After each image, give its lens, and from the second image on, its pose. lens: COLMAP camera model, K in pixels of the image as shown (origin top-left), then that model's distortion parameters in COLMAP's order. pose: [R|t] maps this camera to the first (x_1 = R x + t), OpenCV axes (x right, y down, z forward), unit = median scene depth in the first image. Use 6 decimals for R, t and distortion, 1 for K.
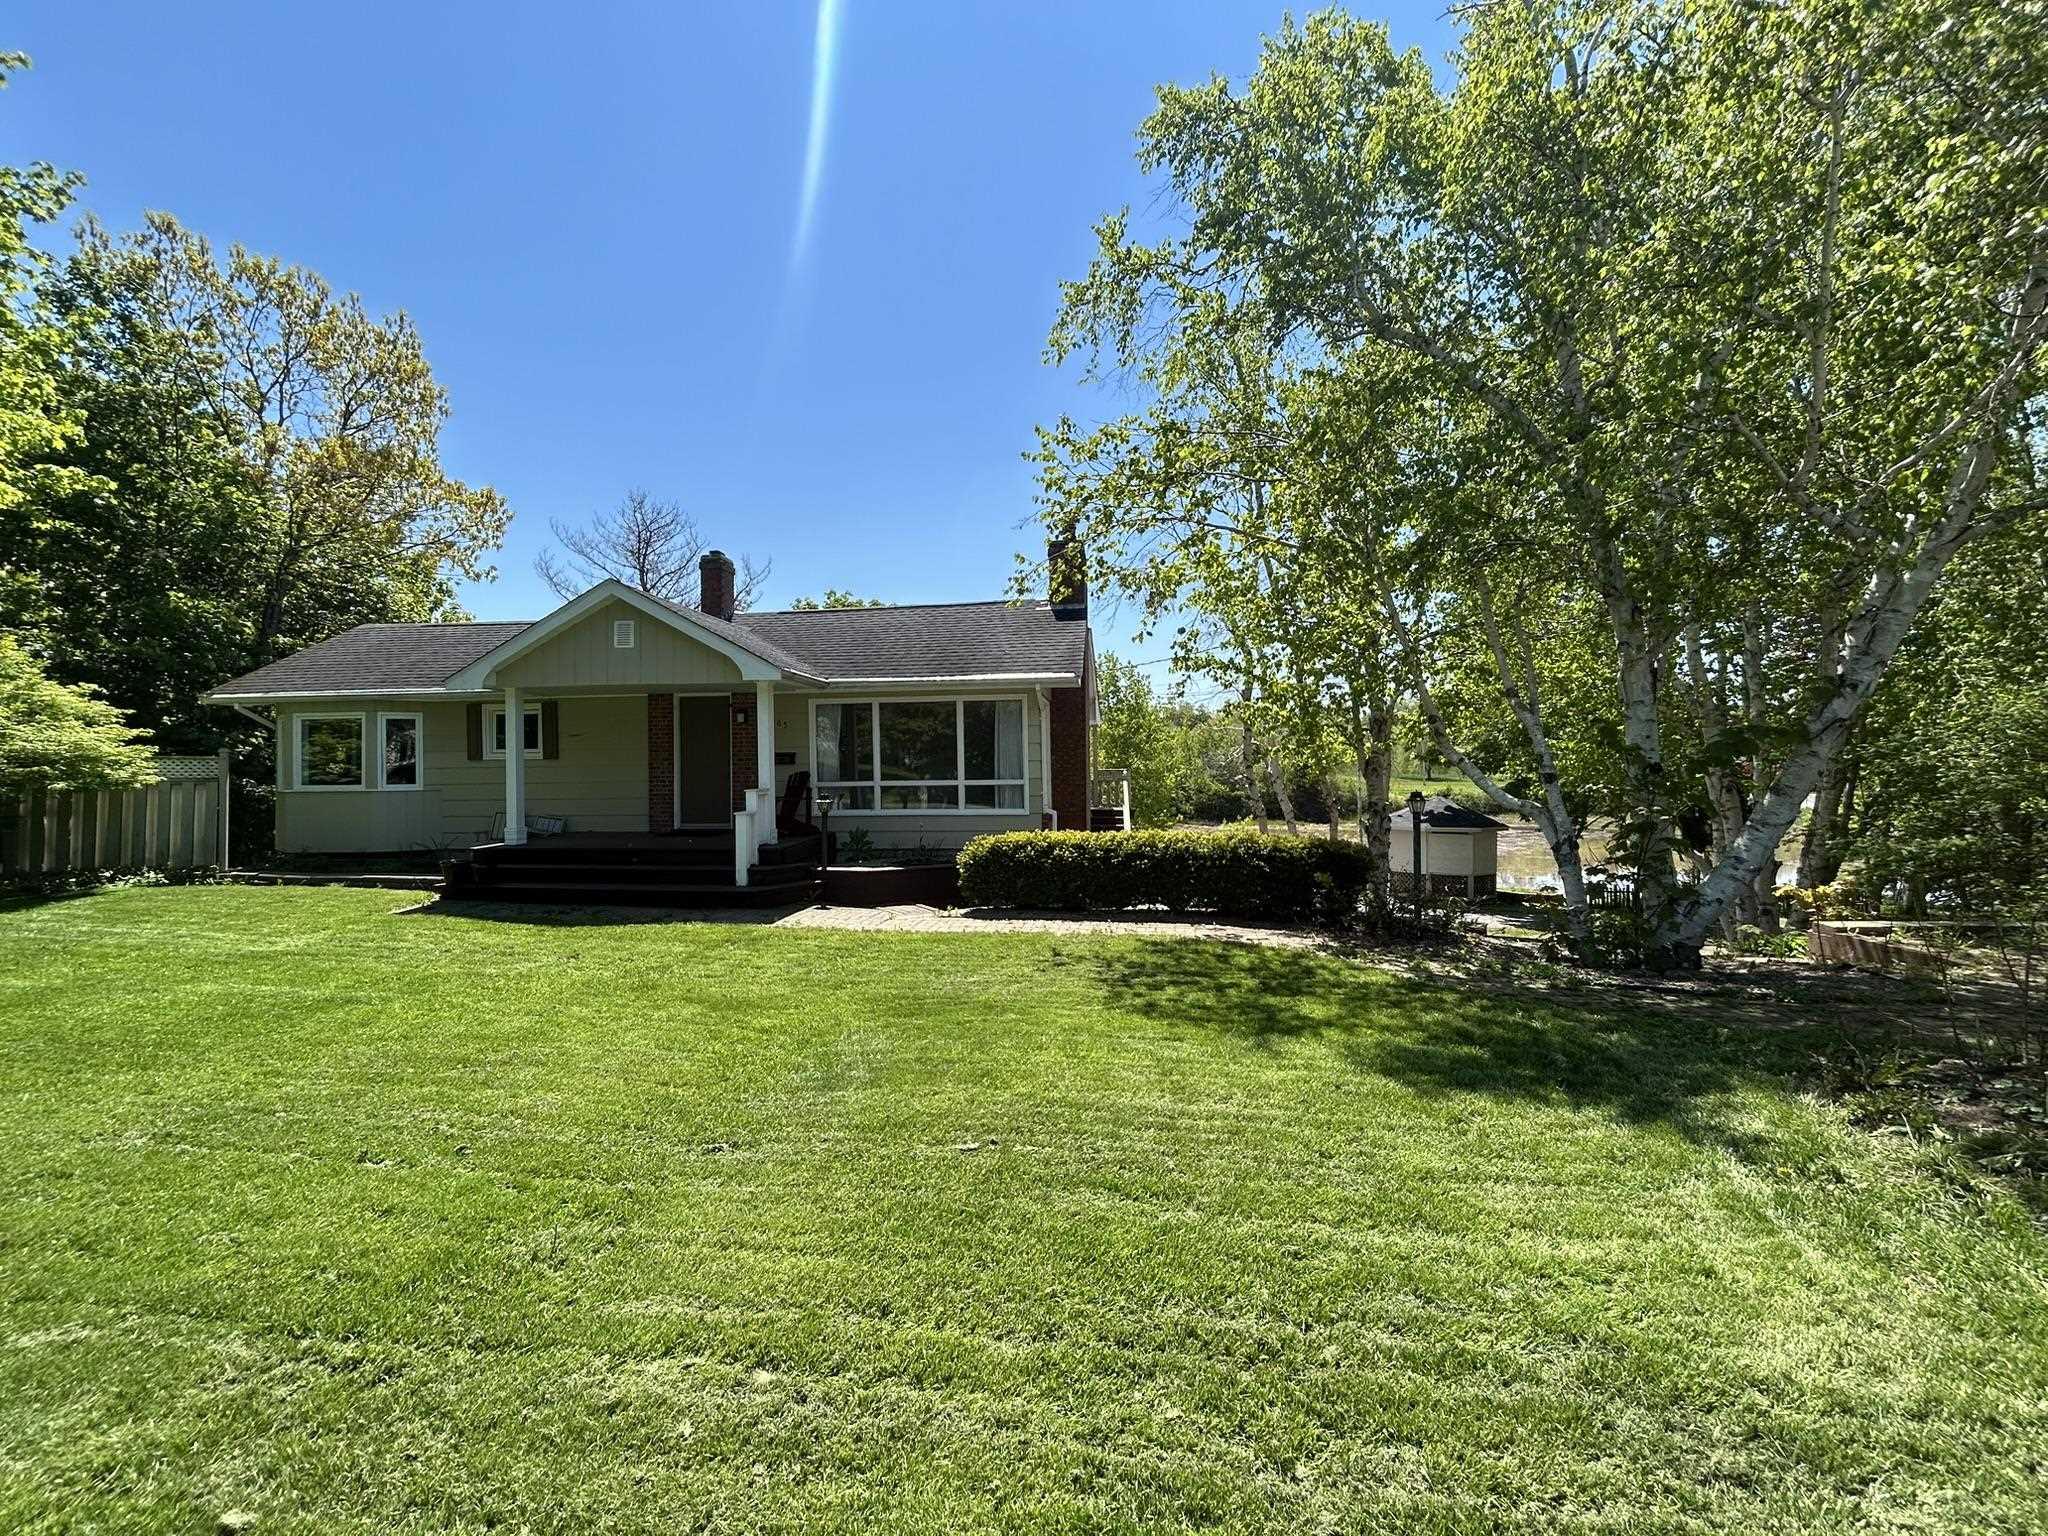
lens RADIAL K [[838.1, 0, 1024.0], [0, 838.1, 768.0], [0, 0, 1]] dist [0.000514, 0.000072]
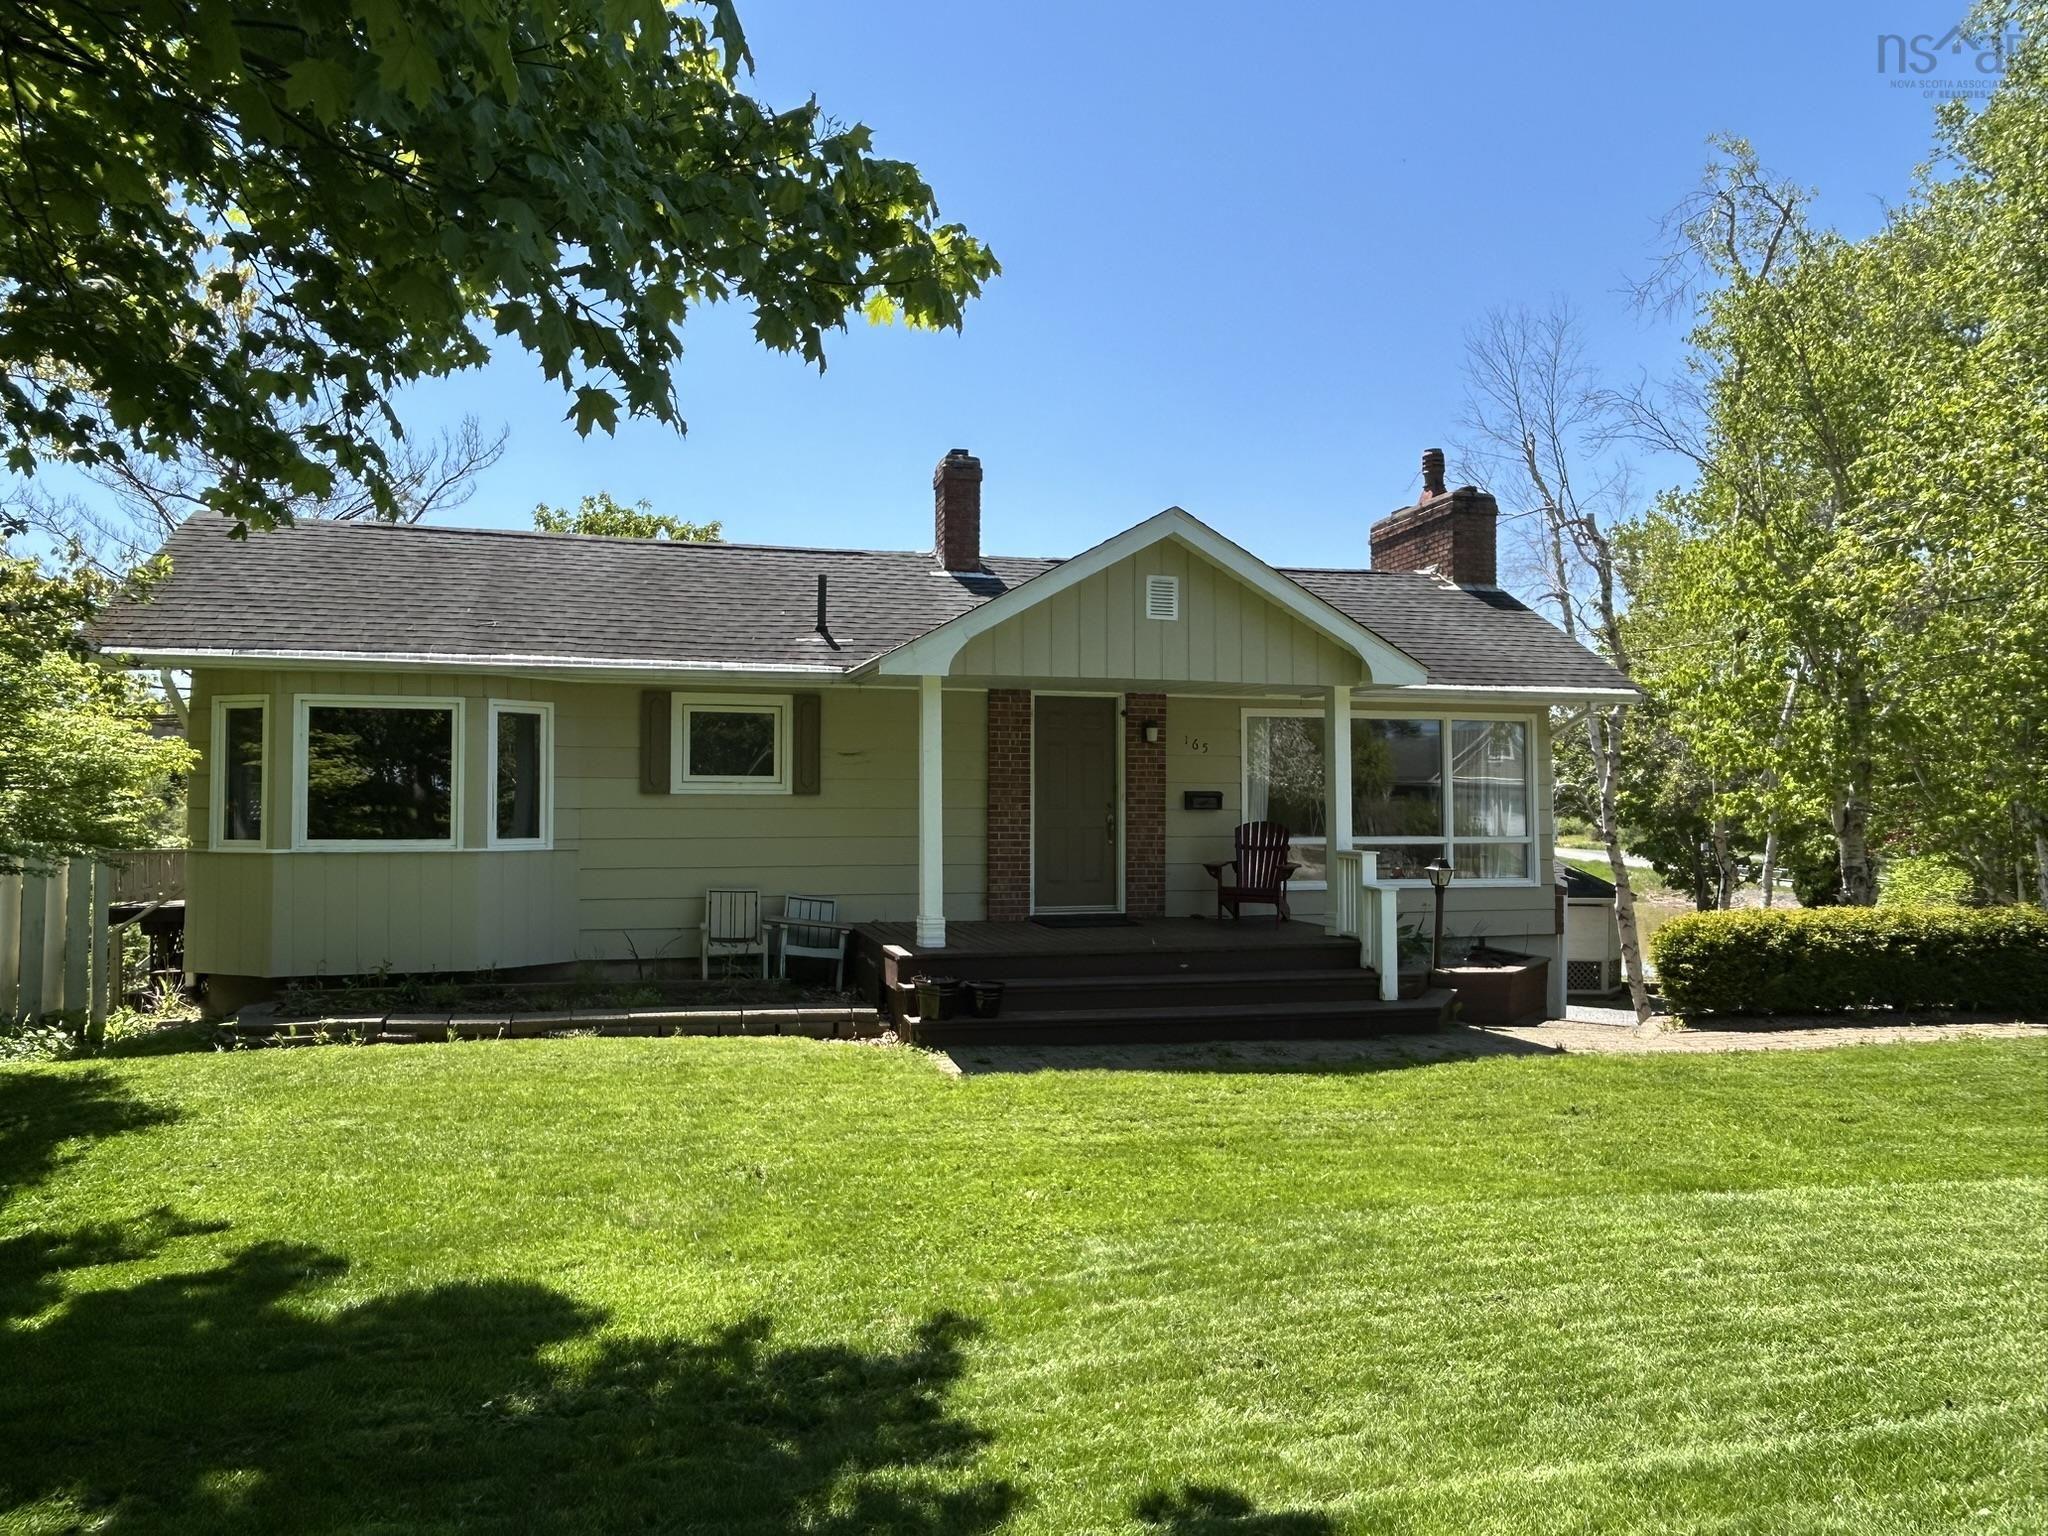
lens RADIAL K [[1347.5, 0, 1018.7], [0, 1347.5, 771.3], [0, 0, 1]] dist [0.008915, -0.019481]
pose [[0.926887, 0.023495, 0.374603, -0.802481], [-0.012838, 0.999439, -0.030921, -0.000587], [-0.375120, 0.023851, 0.926669, 0.111363]]
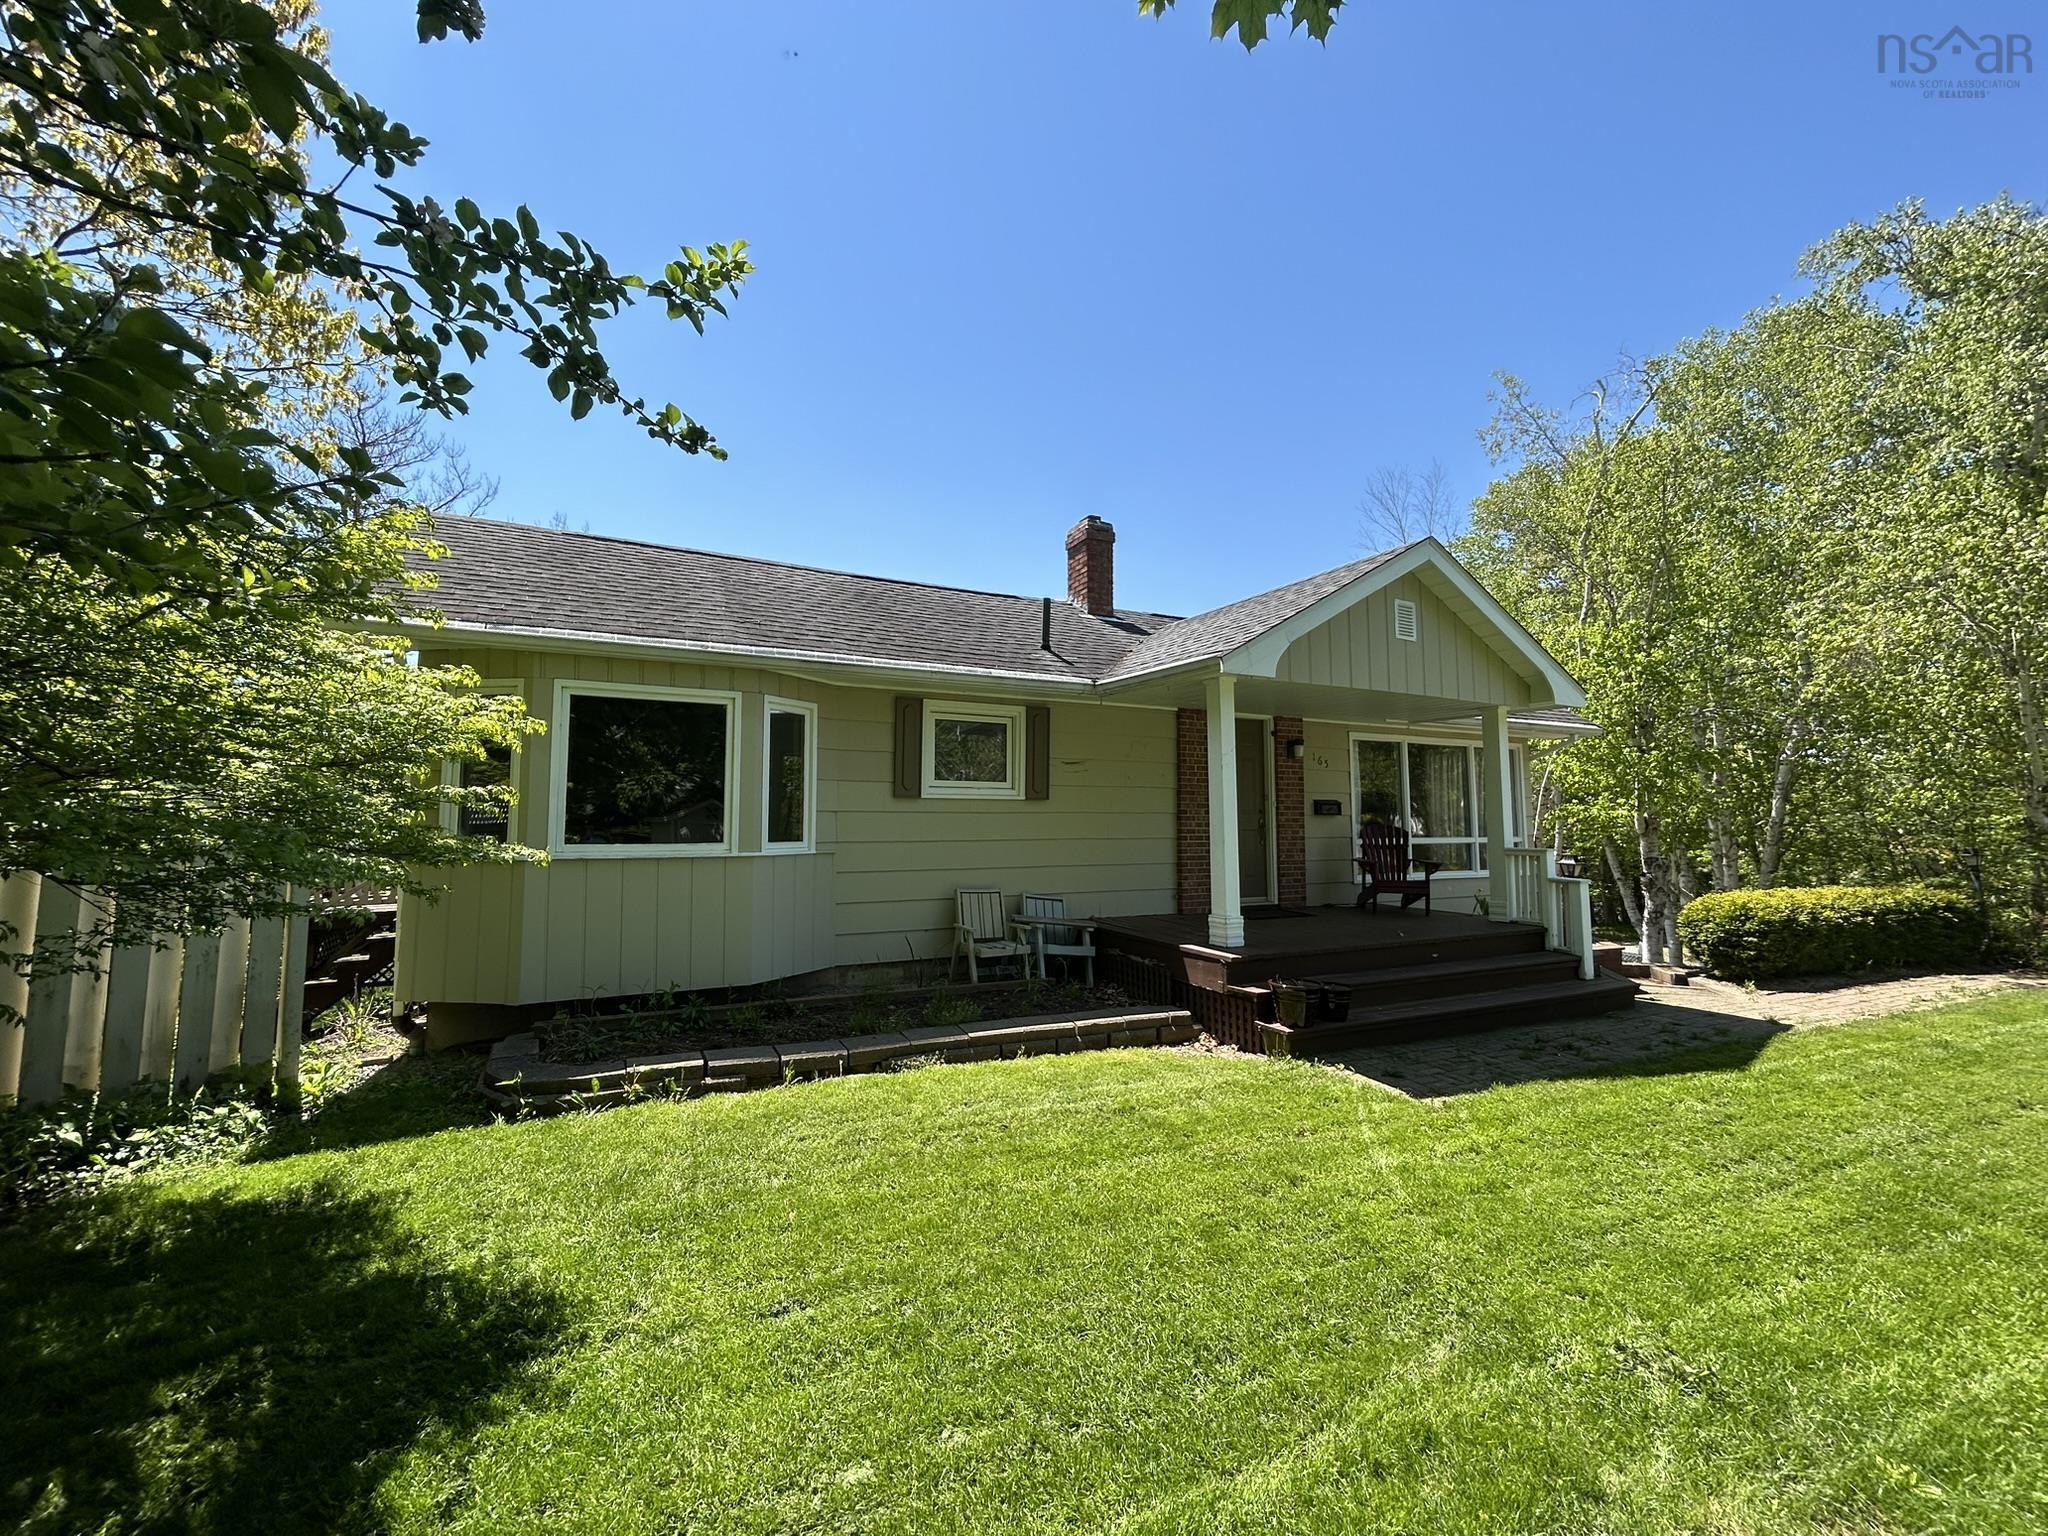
lens RADIAL K [[829.2, 0, 1024.0], [0, 829.2, 768.0], [0, 0, 1]] dist [-0.000145, 0.000149]
pose [[0.835657, 0.048927, 0.547069, -0.935198], [-0.009402, 0.997153, -0.074819, 0.011295], [-0.549172, 0.057379, 0.833737, 0.527734]]
